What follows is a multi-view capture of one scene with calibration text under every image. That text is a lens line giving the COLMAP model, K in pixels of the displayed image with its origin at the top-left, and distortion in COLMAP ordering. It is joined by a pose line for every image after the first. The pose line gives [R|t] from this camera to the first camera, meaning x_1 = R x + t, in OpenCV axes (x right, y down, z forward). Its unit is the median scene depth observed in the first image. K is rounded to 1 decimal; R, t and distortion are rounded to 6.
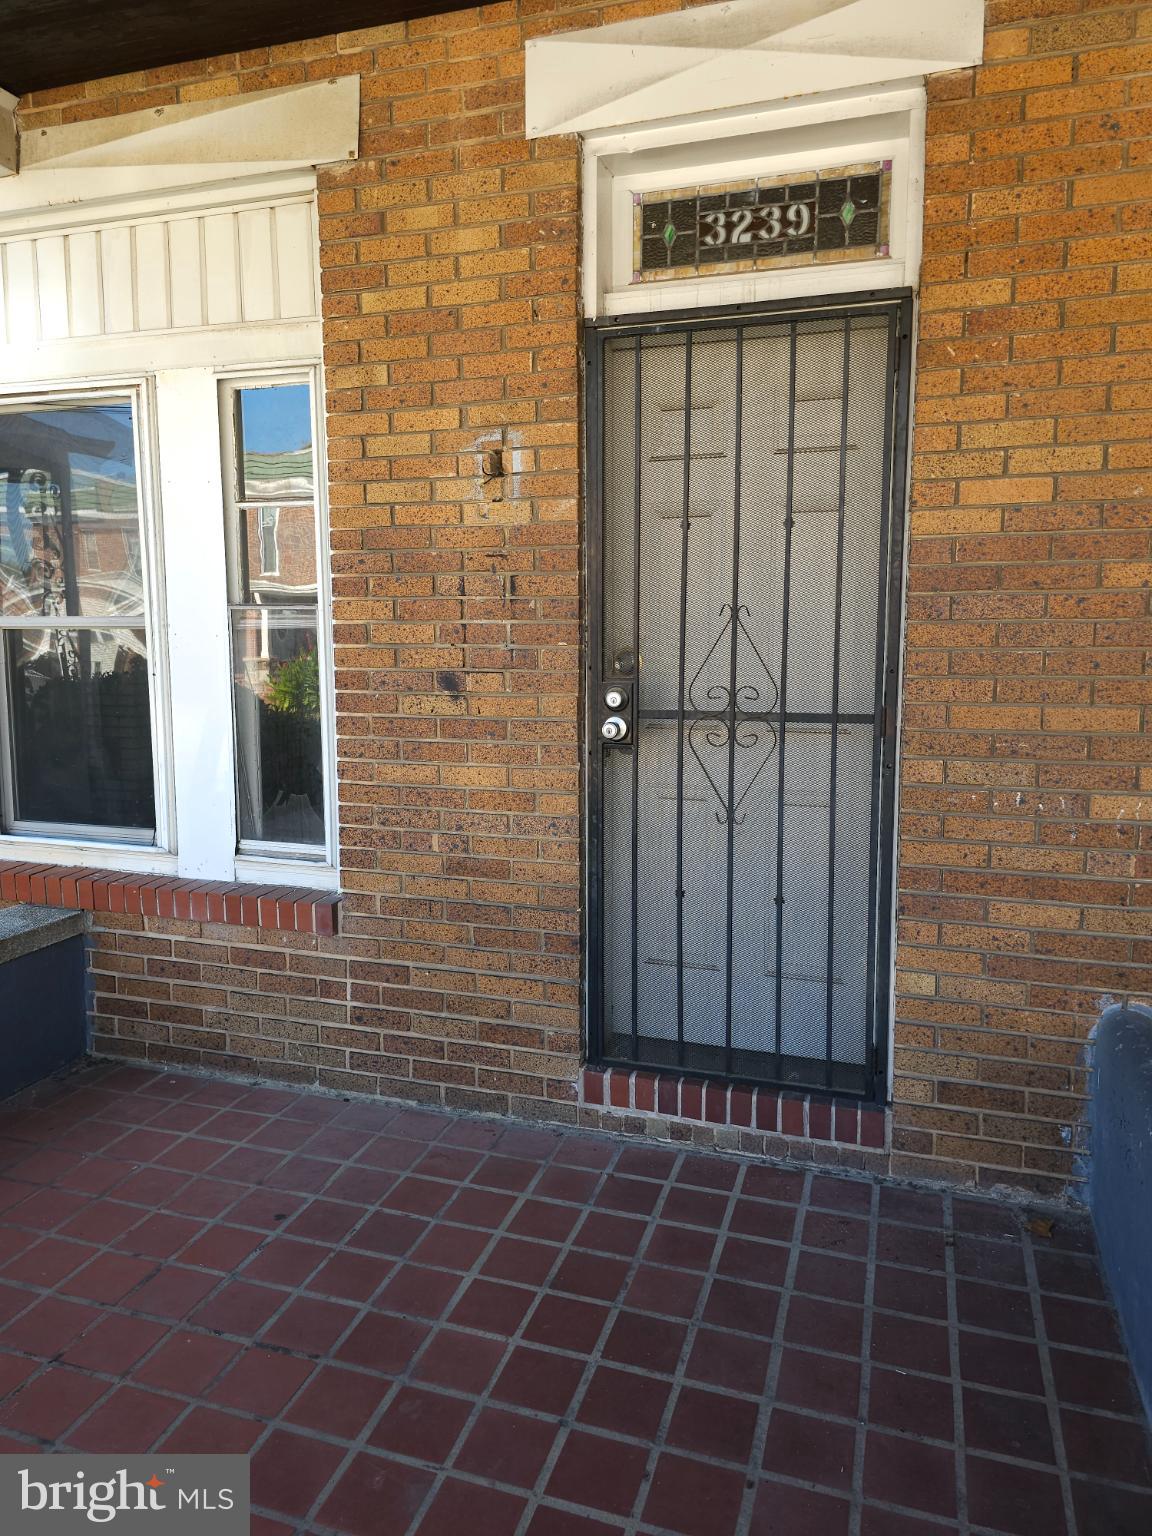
lens RADIAL K [[1048.6, 0, 575.3], [0, 1048.6, 739.1], [0, 0, 1]] dist [0.029528, -0.028511]
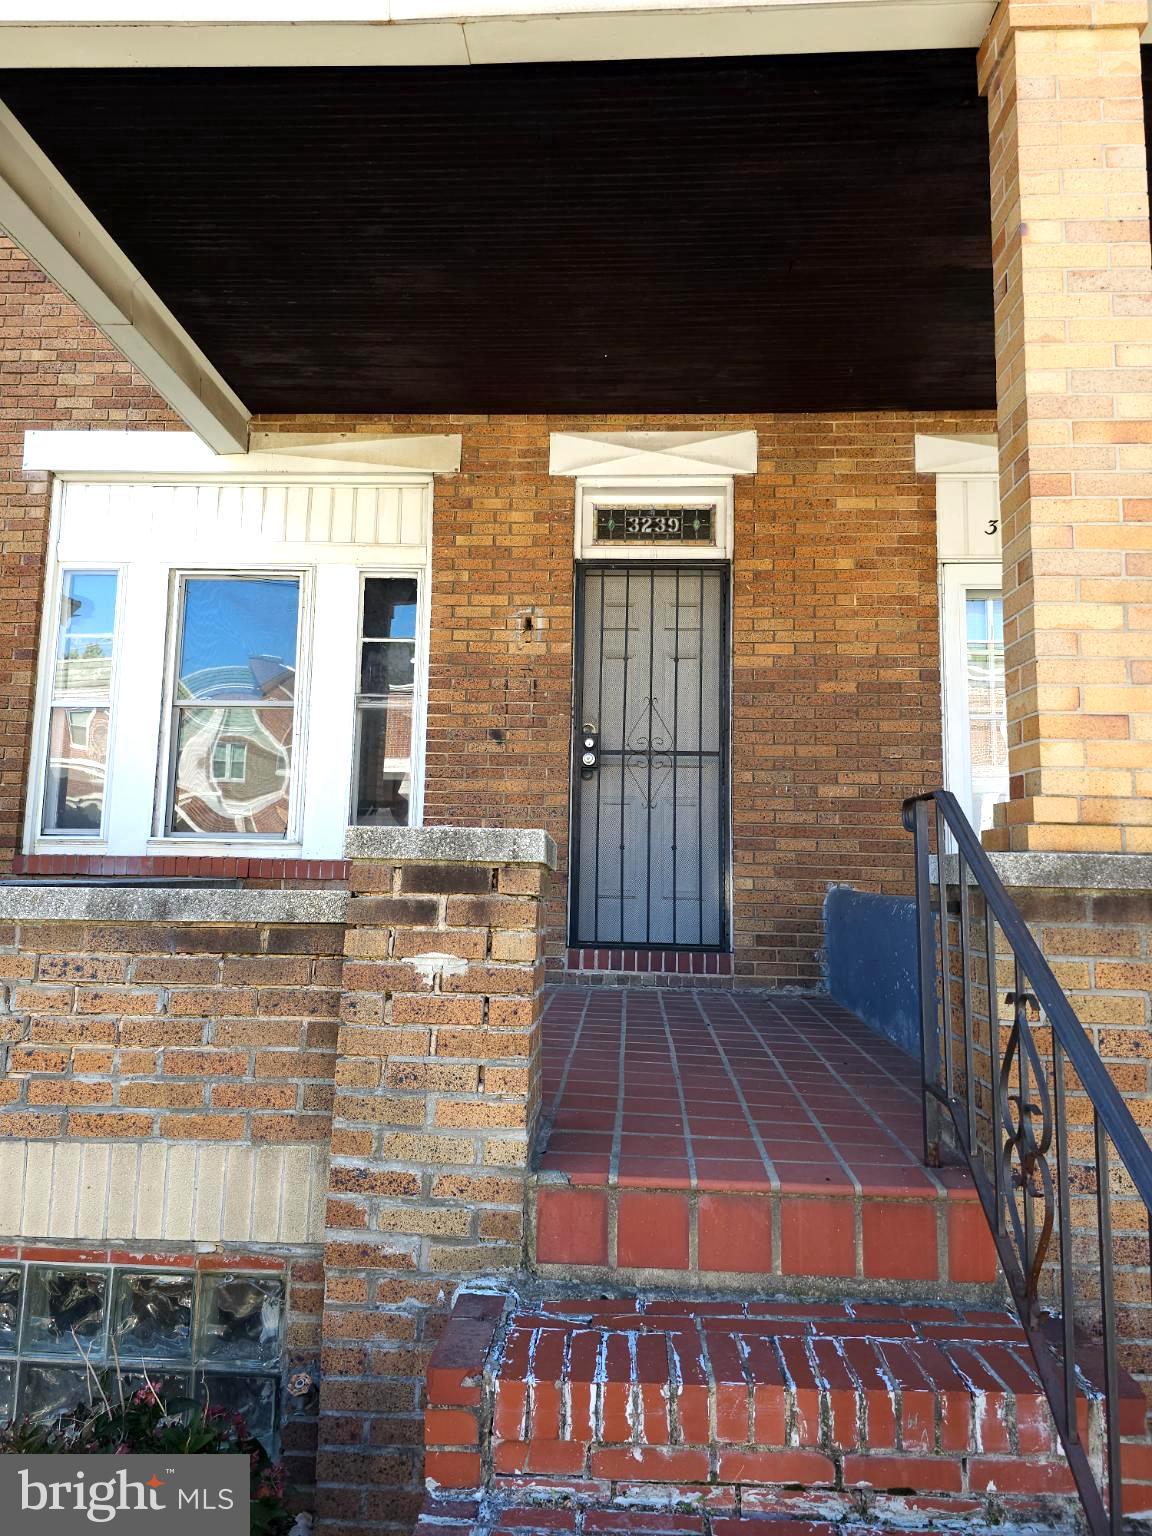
lens RADIAL K [[1043.9, 0, 575.3], [0, 1043.9, 730.8], [0, 0, 1]] dist [0.041516, -0.026997]
pose [[0.965693, 0.055716, 0.253638, -0.476254], [0.006447, 0.971268, -0.237903, 0.395867], [-0.259605, 0.231376, 0.937587, -0.799053]]
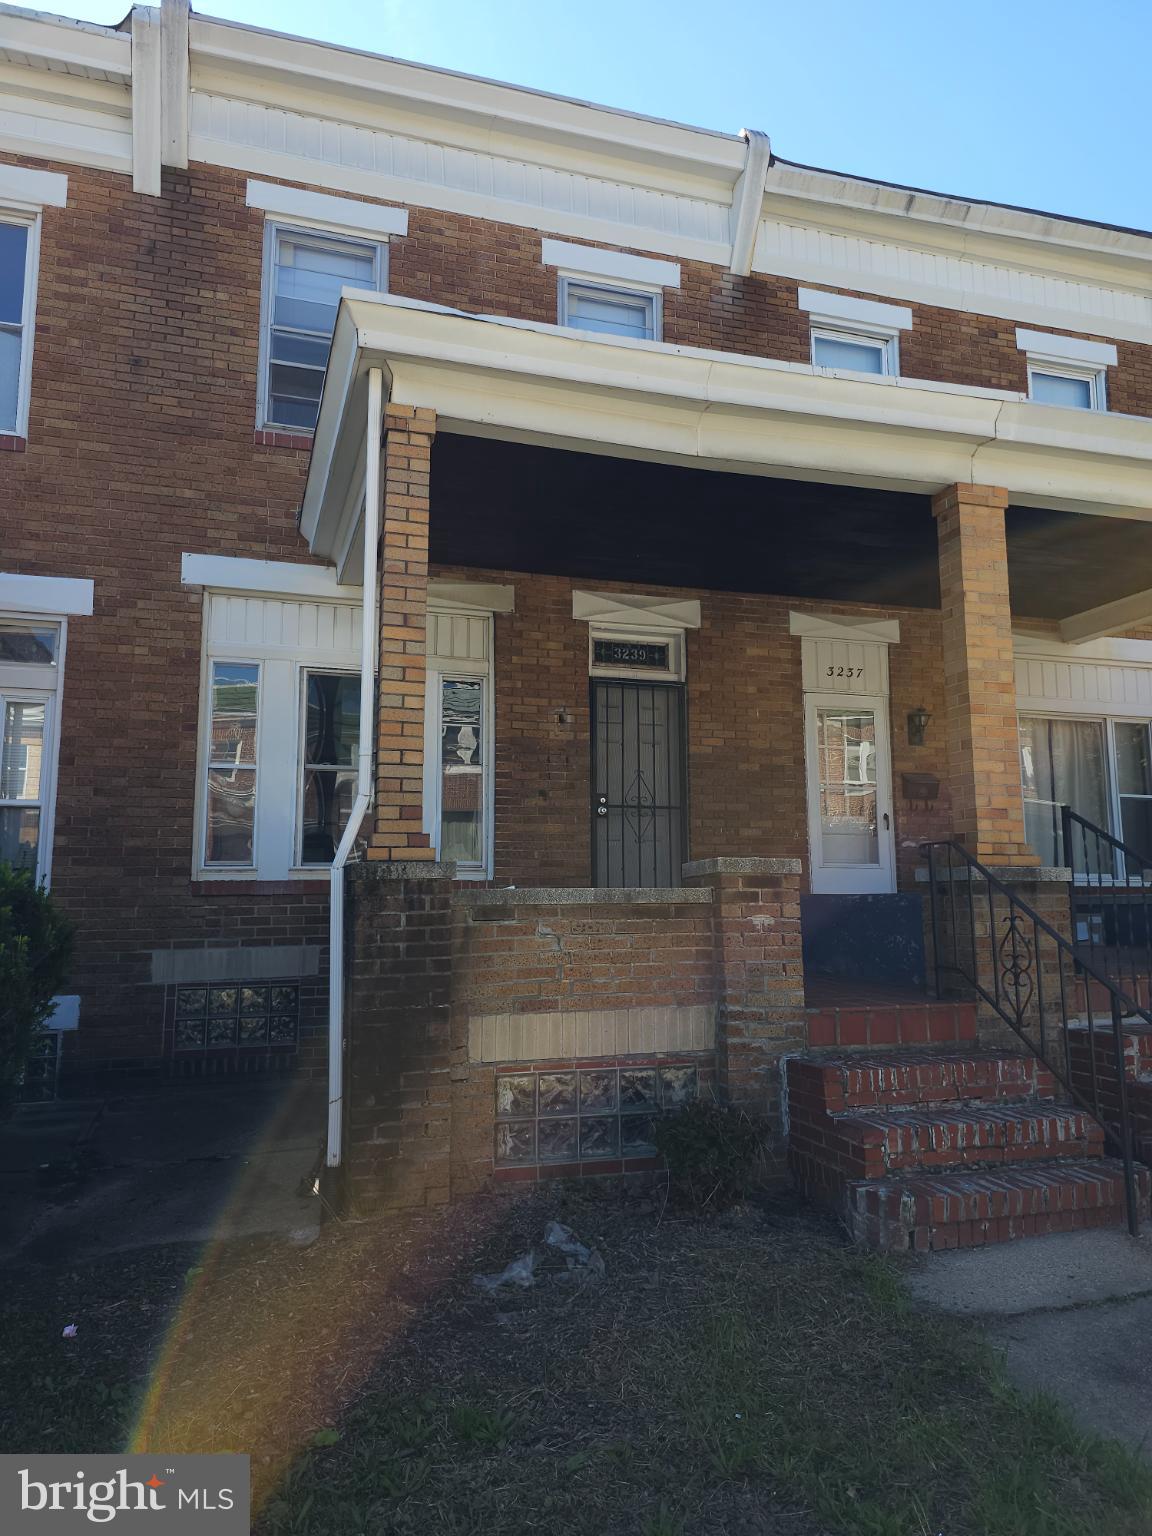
lens RADIAL K [[1034.0, 0, 580.8], [0, 1034.0, 750.0], [0, 0, 1]] dist [0.067447, -0.061549]
pose [[0.816760, 0.082254, 0.571085, -1.670035], [0.064201, 0.970684, -0.231628, 0.488909], [-0.573395, 0.225849, 0.787534, -1.265444]]
